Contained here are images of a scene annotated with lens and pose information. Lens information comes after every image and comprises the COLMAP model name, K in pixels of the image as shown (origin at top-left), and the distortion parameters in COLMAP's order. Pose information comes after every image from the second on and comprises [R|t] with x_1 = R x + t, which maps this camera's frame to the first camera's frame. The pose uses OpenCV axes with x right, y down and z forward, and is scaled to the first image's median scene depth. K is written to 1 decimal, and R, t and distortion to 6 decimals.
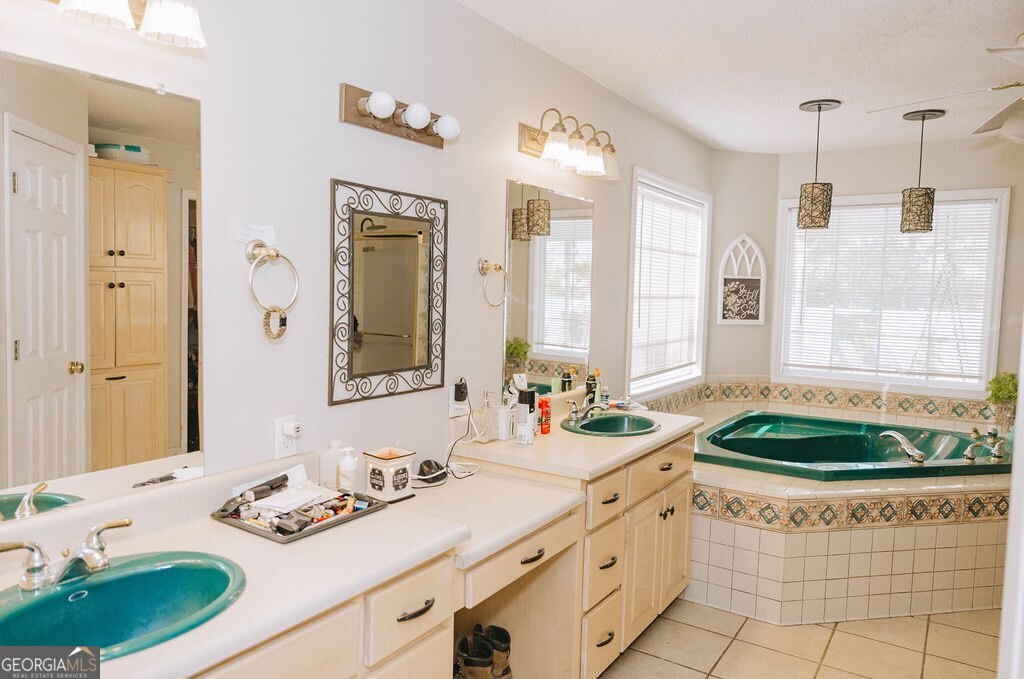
lens RADIAL K [[690.9, 0, 512.0], [0, 690.9, 339.5], [0, 0, 1]] dist [-0.000689, -0.000112]
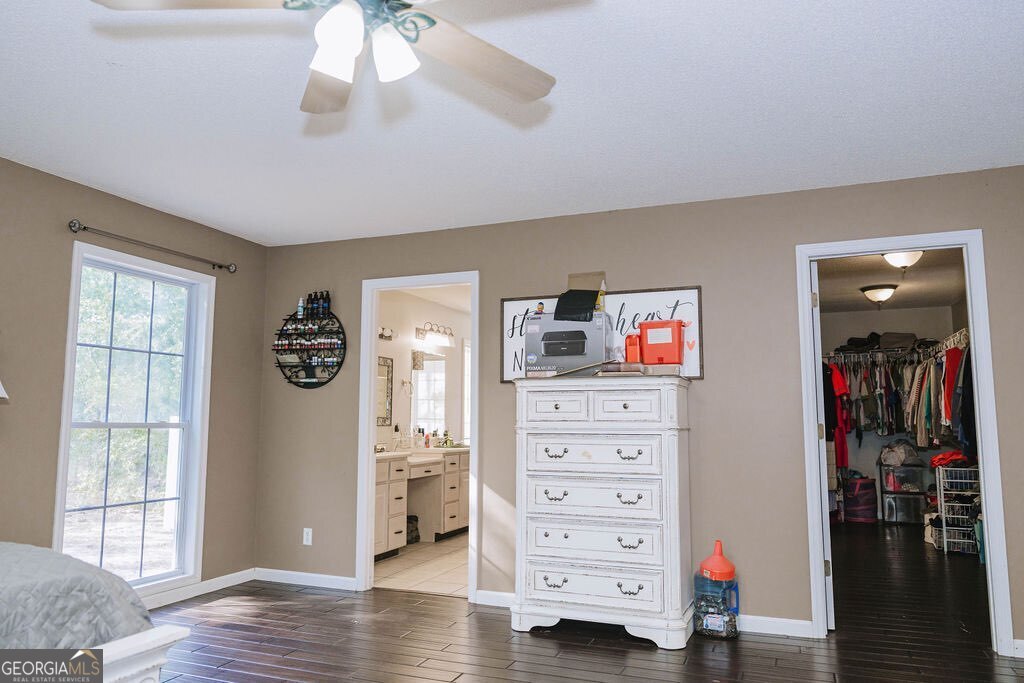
lens RADIAL K [[697.1, 0, 512.0], [0, 697.1, 341.5], [0, 0, 1]] dist [-0.104927, 0.076566]
pose [[0.978848, 0.002891, 0.204567, -0.155063], [0.034979, 0.982812, -0.181266, 0.203738], [-0.201575, 0.184587, 0.961923, -1.438842]]
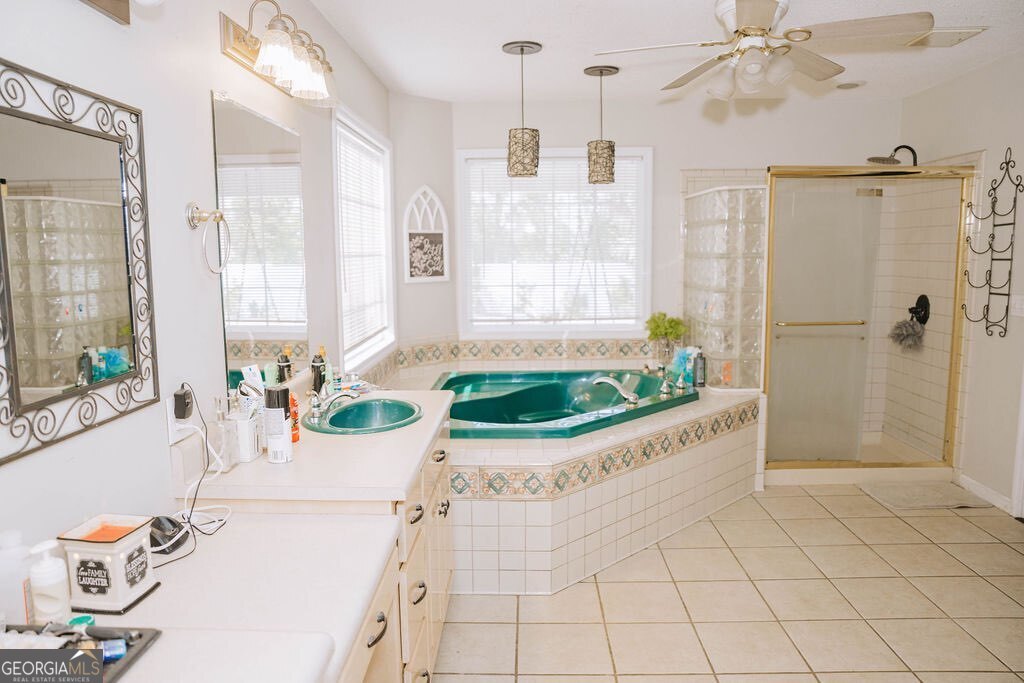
lens RADIAL K [[697.1, 0, 512.0], [0, 697.1, 341.5], [0, 0, 1]] dist [-0.104927, 0.076566]
pose [[0.848553, -0.098395, 0.519881, -0.116074], [0.067907, 0.994683, 0.077421, -0.011539], [-0.524735, -0.030392, 0.850723, 0.224996]]
